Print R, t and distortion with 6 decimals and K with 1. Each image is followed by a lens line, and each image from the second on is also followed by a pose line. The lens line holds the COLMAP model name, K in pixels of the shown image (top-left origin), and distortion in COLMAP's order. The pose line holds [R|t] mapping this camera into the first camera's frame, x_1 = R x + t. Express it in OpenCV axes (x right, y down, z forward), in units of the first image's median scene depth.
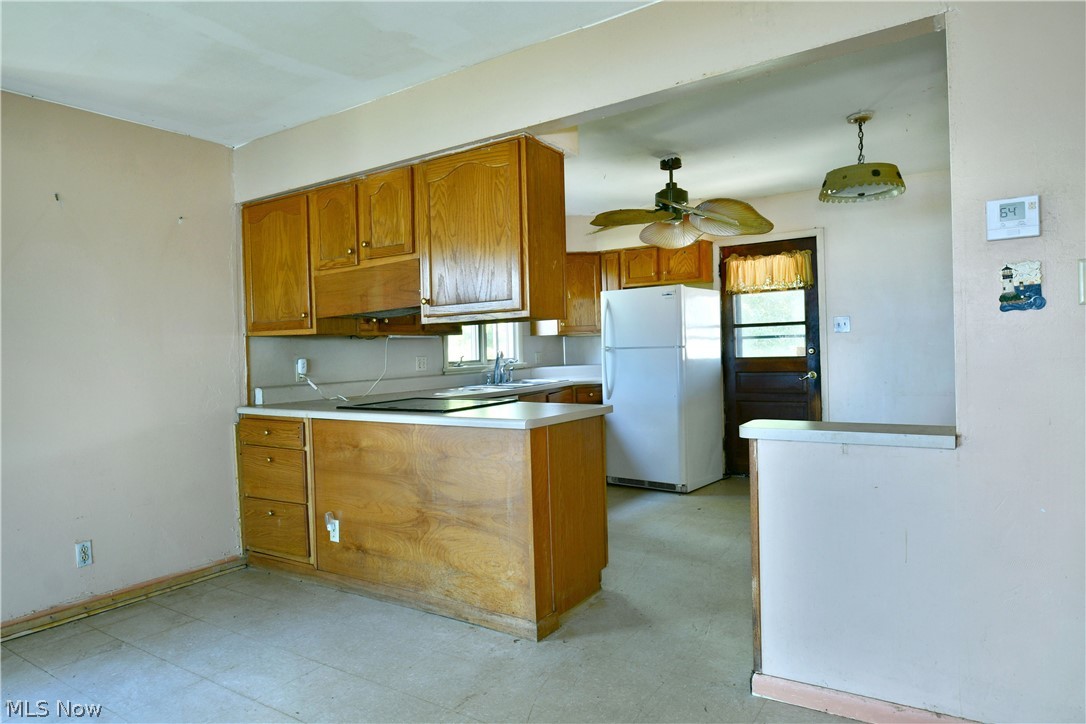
lens RADIAL K [[671.6, 0, 534.6], [0, 671.6, 365.8], [0, 0, 1]] dist [-0.013507, -0.004539]
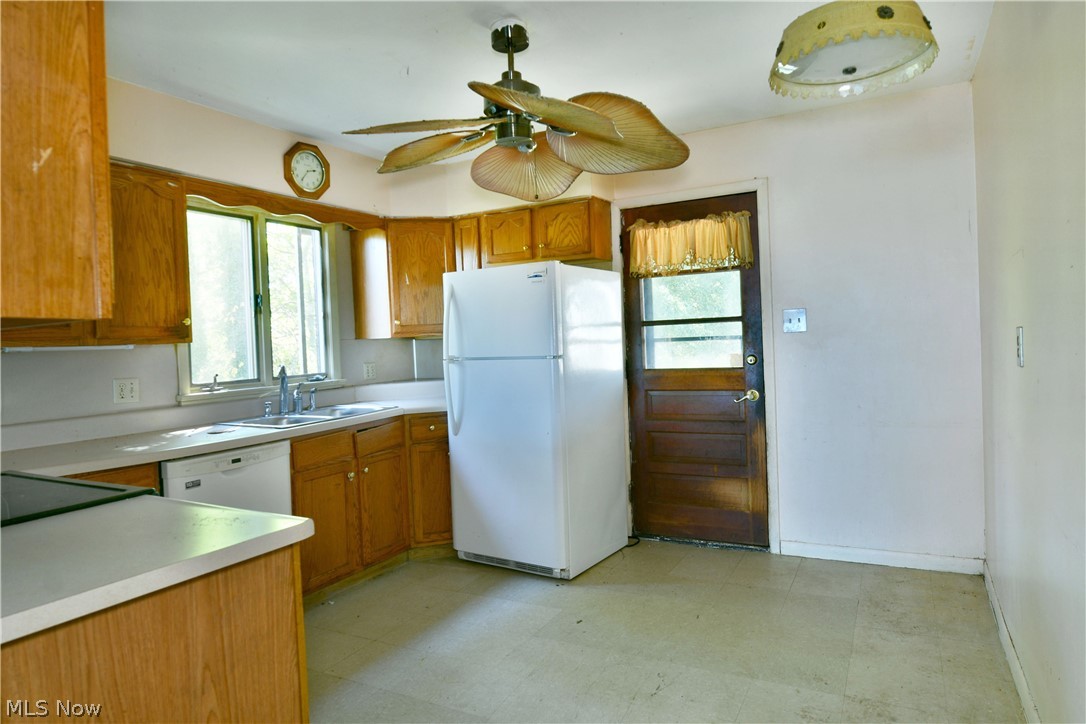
lens RADIAL K [[671.6, 0, 536.5], [0, 671.6, 364.6], [0, 0, 1]] dist [-0.013507, -0.004539]
pose [[0.995735, -0.012378, 0.091423, 0.137469], [0.011856, 0.999910, 0.006247, -0.024835], [-0.091492, -0.005136, 0.995793, 0.351852]]
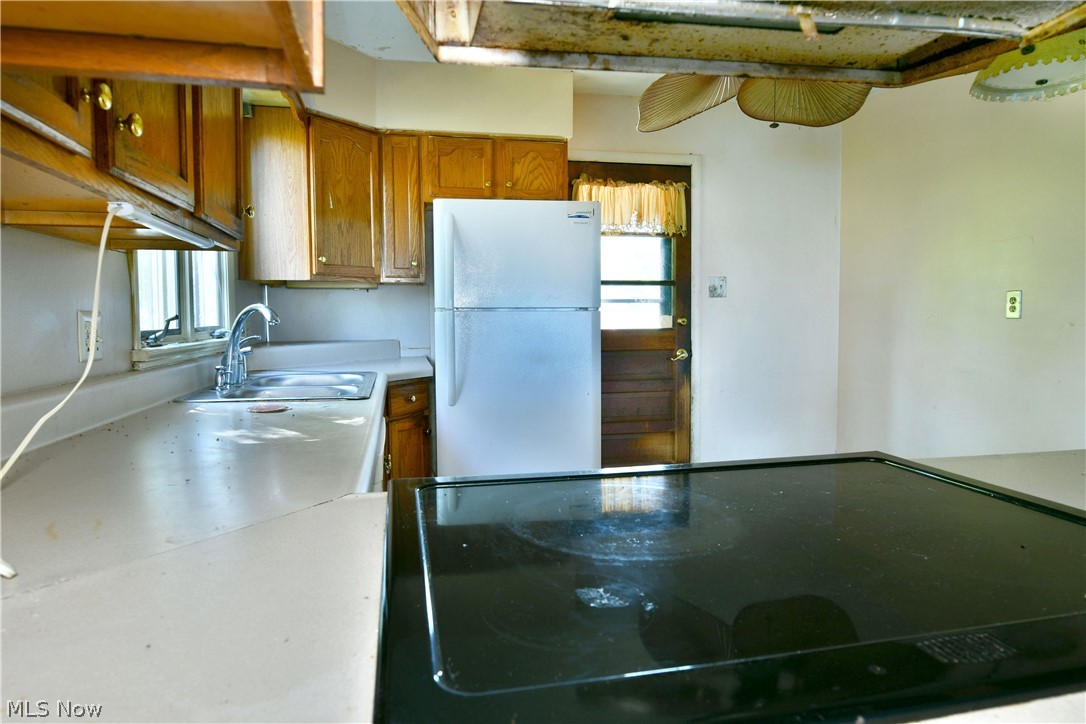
lens RADIAL K [[671.6, 0, 551.3], [0, 671.6, 364.3], [0, 0, 1]] dist [-0.013507, -0.004539]
pose [[0.684198, -0.027428, 0.728780, -0.235174], [0.008239, 0.999519, 0.029883, 0.002244], [-0.729249, -0.014441, 0.684095, 0.618740]]
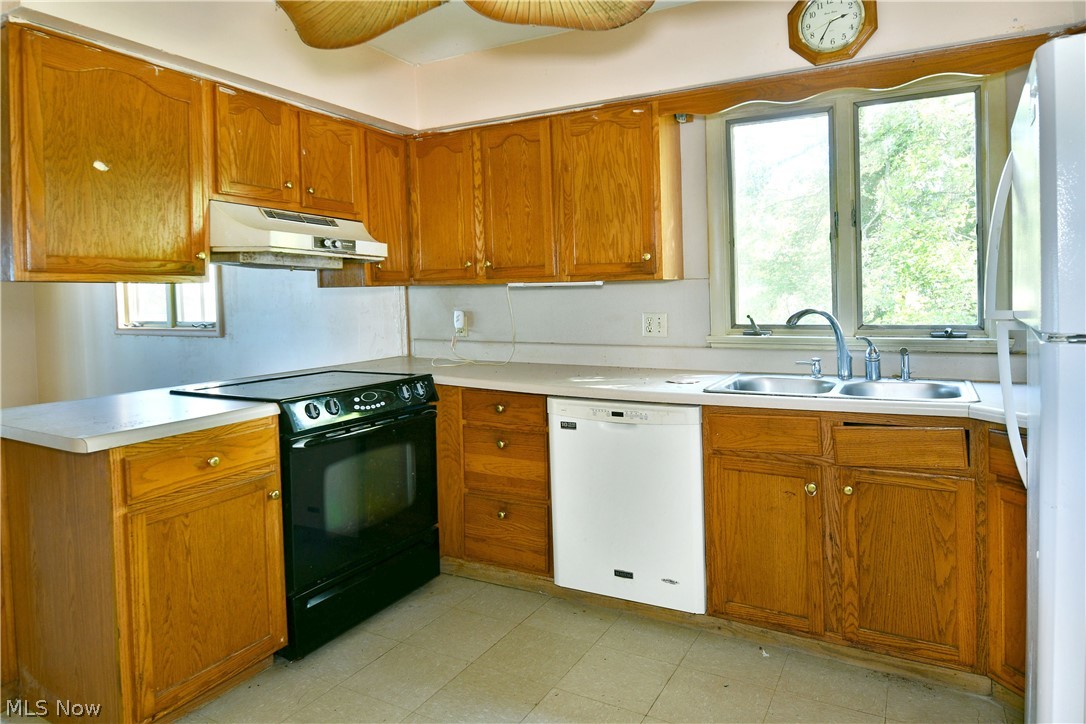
lens RADIAL K [[671.6, 0, 556.5], [0, 671.6, 314.6], [0, 0, 1]] dist [-0.013507, -0.004539]
pose [[0.086390, 0.060779, -0.994406, 0.413018], [-0.011950, 0.998129, 0.059969, -0.046113], [0.996190, 0.006702, 0.086955, 0.822758]]
